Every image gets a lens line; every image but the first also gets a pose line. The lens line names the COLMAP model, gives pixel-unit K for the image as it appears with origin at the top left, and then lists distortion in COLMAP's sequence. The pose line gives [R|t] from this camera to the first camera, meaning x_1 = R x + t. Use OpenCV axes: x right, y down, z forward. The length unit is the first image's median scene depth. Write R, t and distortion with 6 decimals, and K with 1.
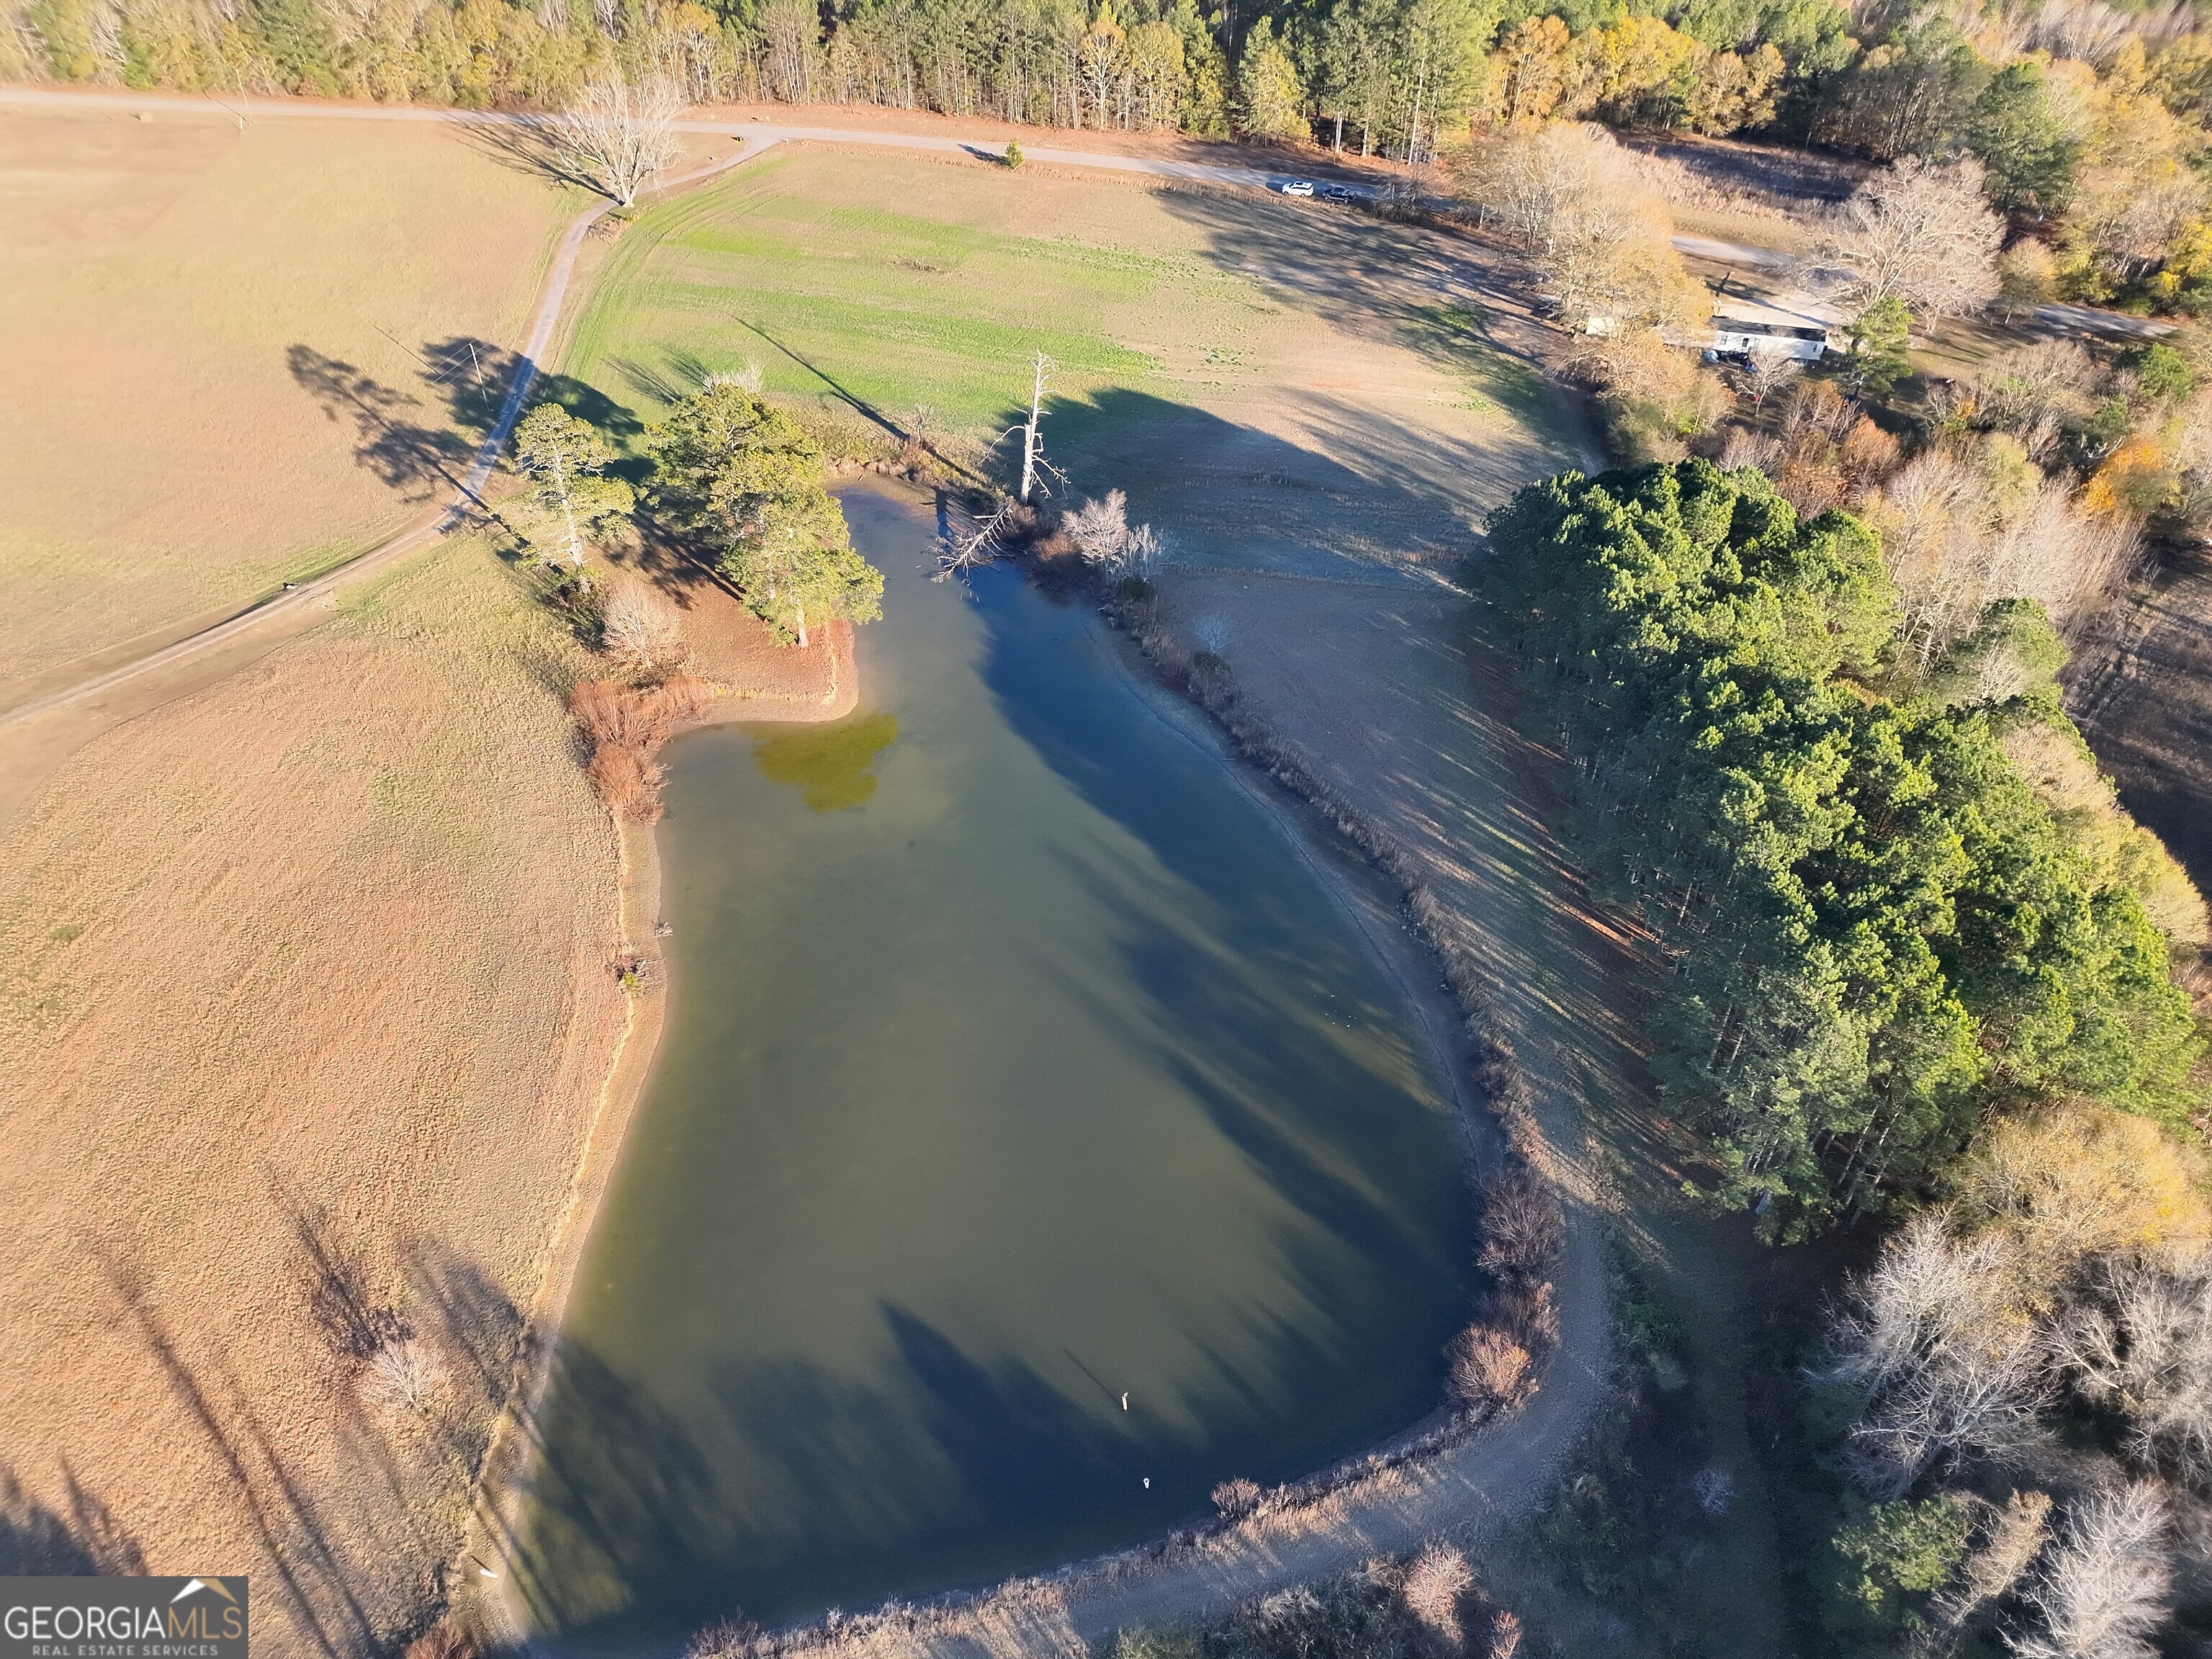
lens RADIAL K [[1547.3, 0, 1111.6], [0, 1547.3, 846.3], [0, 0, 1]] dist [0.078780, -0.062569]
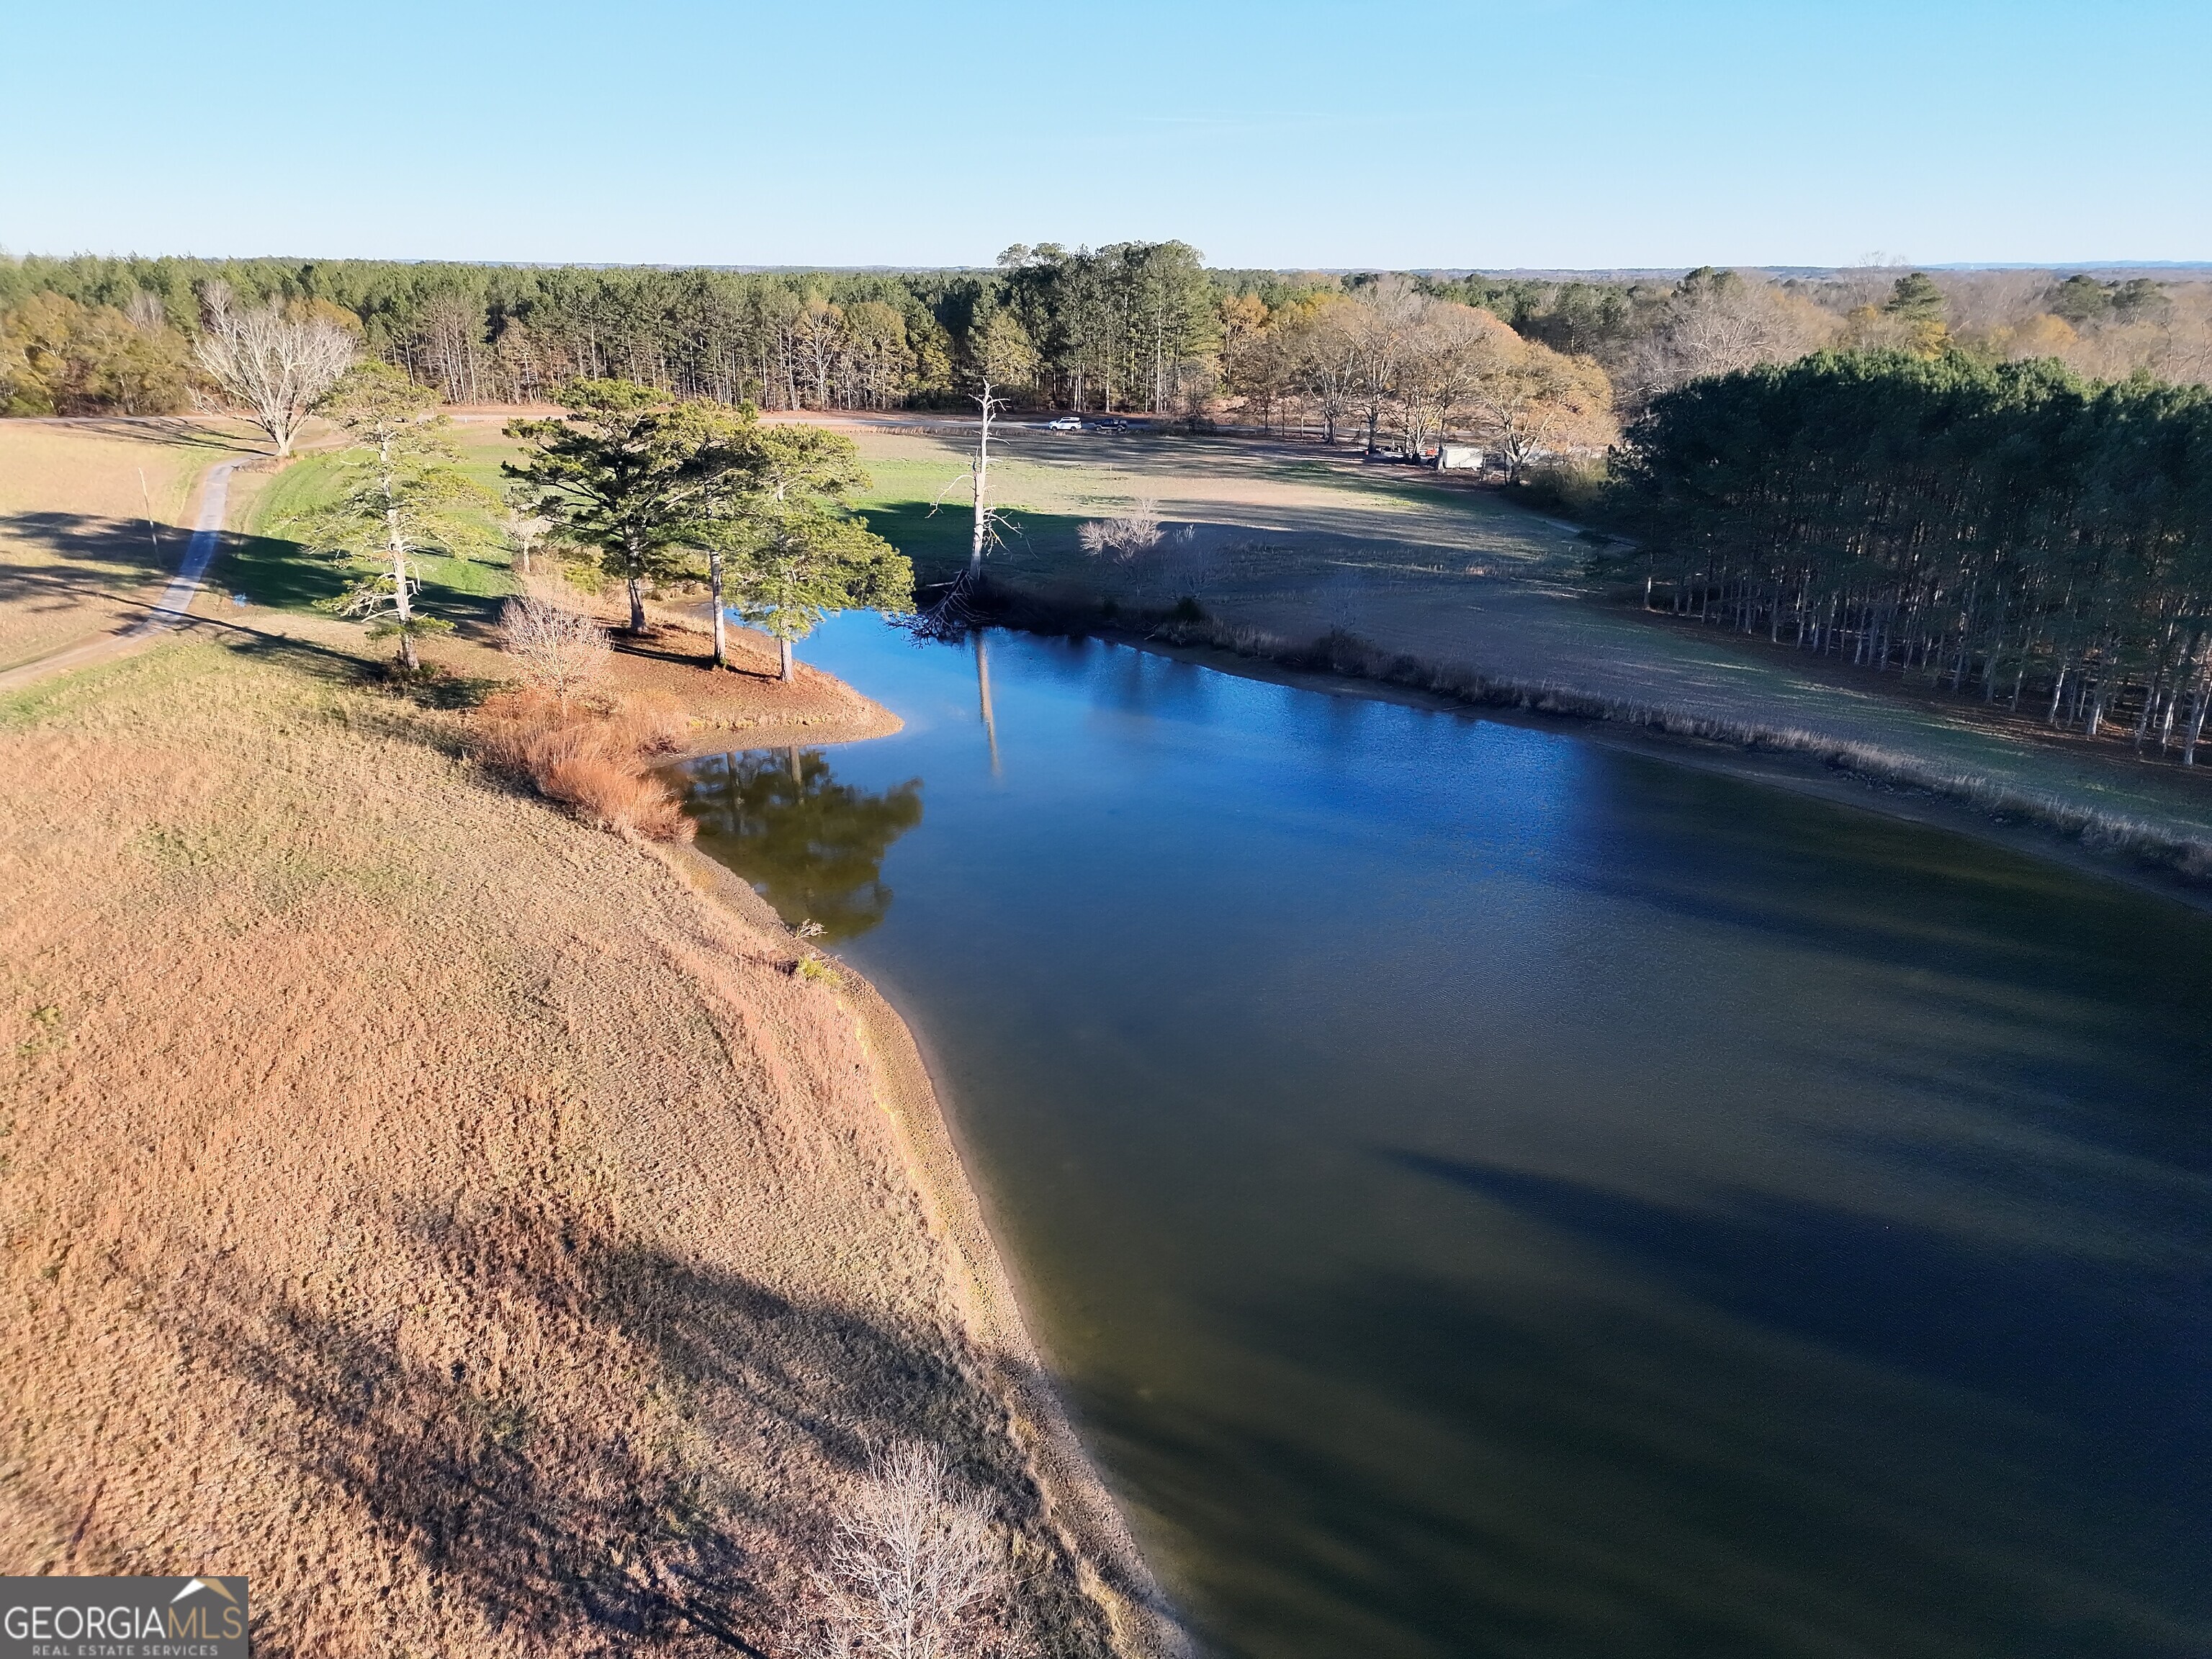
lens RADIAL K [[1547.3, 0, 1085.9], [0, 1547.3, 814.3], [0, 0, 1]] dist [0.078780, -0.062569]
pose [[0.944432, -0.107727, 0.310552, -0.175188], [0.213891, 0.918798, -0.331753, 0.105397], [-0.249596, 0.379743, 0.890785, 0.233643]]
